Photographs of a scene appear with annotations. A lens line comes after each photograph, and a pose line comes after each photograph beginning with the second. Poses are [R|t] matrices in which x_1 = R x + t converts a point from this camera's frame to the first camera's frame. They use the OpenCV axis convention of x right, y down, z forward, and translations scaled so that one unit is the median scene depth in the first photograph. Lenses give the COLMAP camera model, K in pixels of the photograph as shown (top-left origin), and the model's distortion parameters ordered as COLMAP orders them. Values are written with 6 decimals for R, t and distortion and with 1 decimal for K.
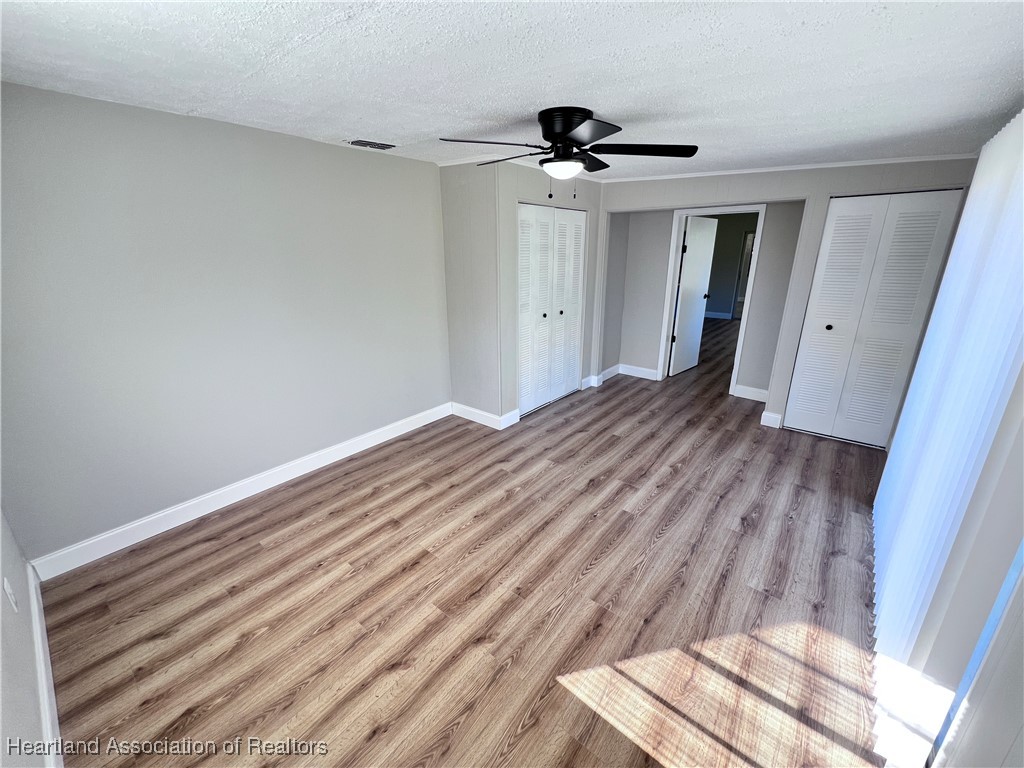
lens RADIAL K [[409.2, 0, 510.1], [0, 409.2, 381.6], [0, 0, 1]] dist [-0.001420, -0.000057]
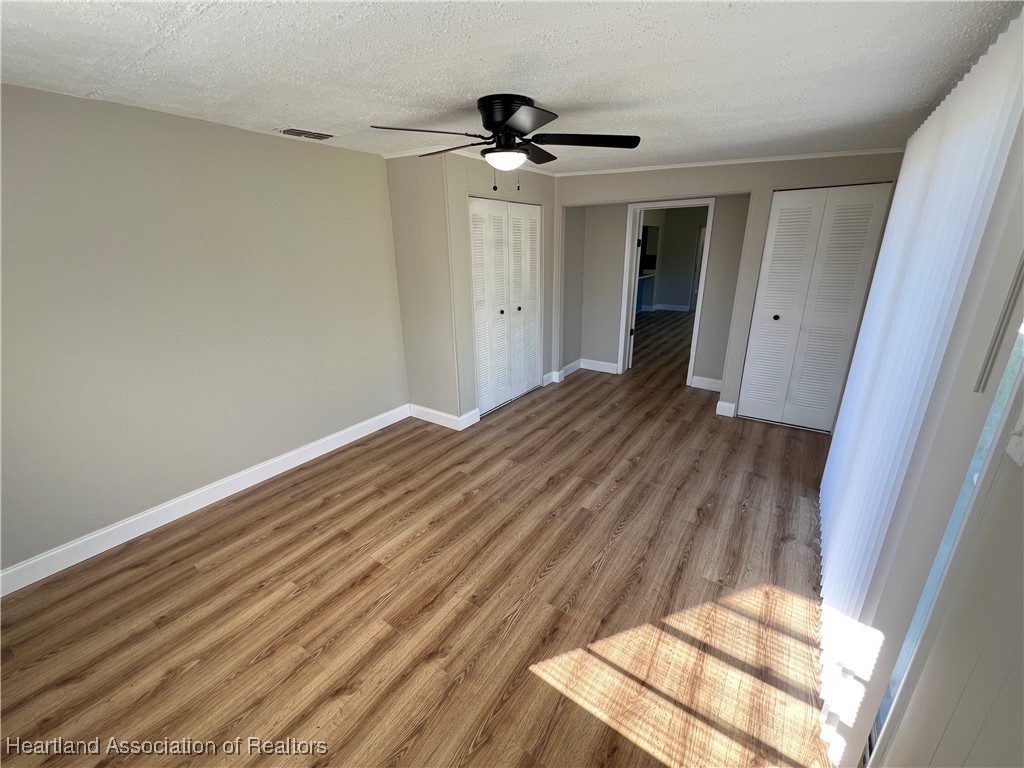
lens RADIAL K [[409.2, 0, 510.1], [0, 409.2, 381.6], [0, 0, 1]] dist [-0.001420, -0.000057]
pose [[0.996691, -0.034789, 0.073459, 0.038364], [0.034190, 0.999371, 0.009399, -0.004891], [-0.073740, -0.006856, 0.997254, 0.026606]]
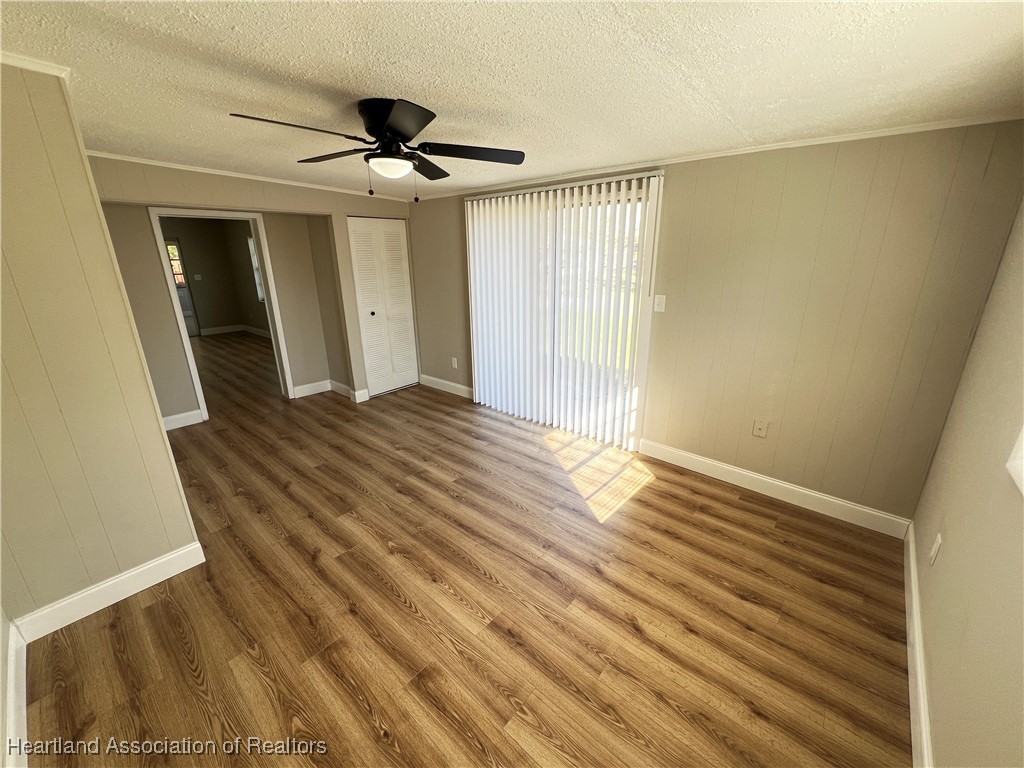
lens RADIAL K [[409.2, 0, 510.1], [0, 409.2, 381.6], [0, 0, 1]] dist [-0.001420, -0.000057]
pose [[0.021253, -0.294034, 0.955559, -0.689695], [0.317912, 0.908154, 0.272376, -0.188098], [-0.947882, 0.297994, 0.112778, 0.603967]]
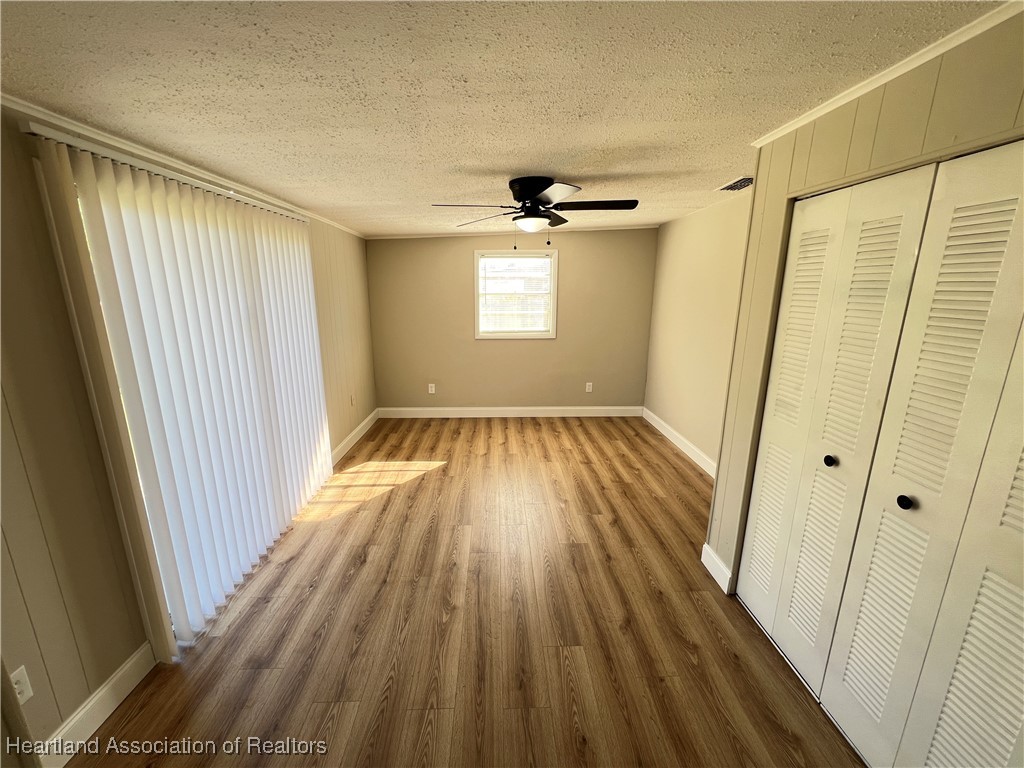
lens RADIAL K [[410.4, 0, 510.1], [0, 410.4, 381.5], [0, 0, 1]] dist [-0.002276, 0.000367]
pose [[-0.742155, 0.157600, -0.651436, 0.800959], [-0.204860, 0.872104, 0.444374, -0.491282], [0.638152, 0.463247, -0.614950, 1.476714]]
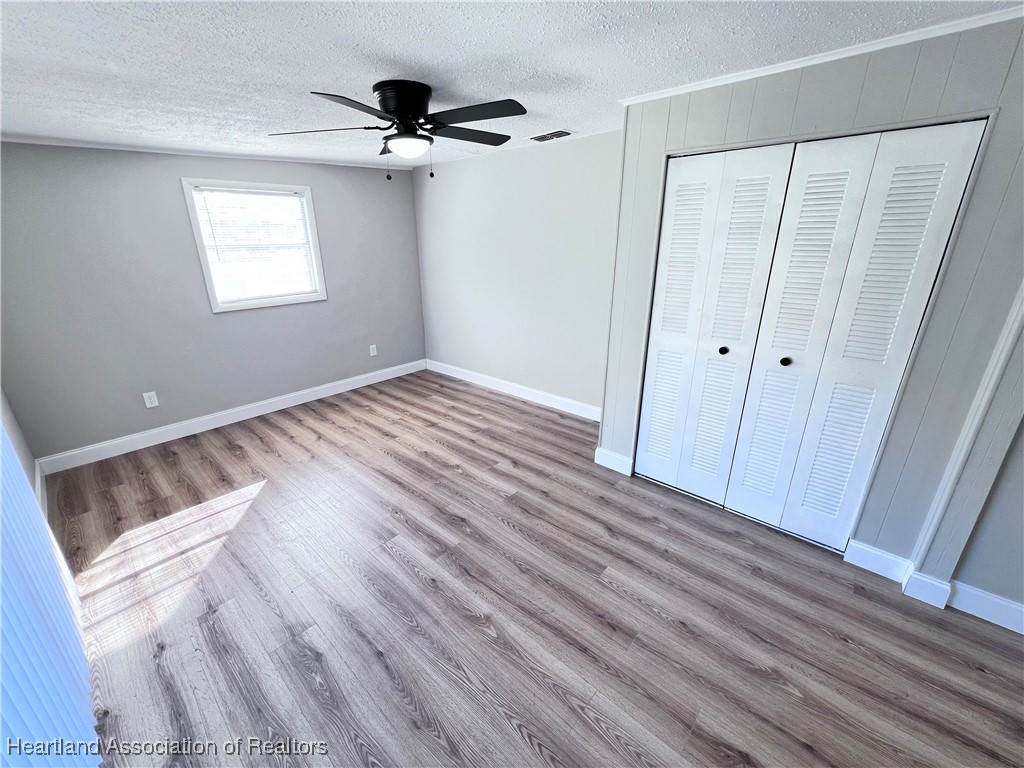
lens RADIAL K [[409.2, 0, 510.1], [0, 409.2, 381.6], [0, 0, 1]] dist [-0.001420, -0.000057]
pose [[-0.029336, 0.338817, -0.940395, 0.928768], [-0.303757, 0.893285, 0.331320, -0.322616], [0.952298, 0.295371, 0.076712, 1.010663]]
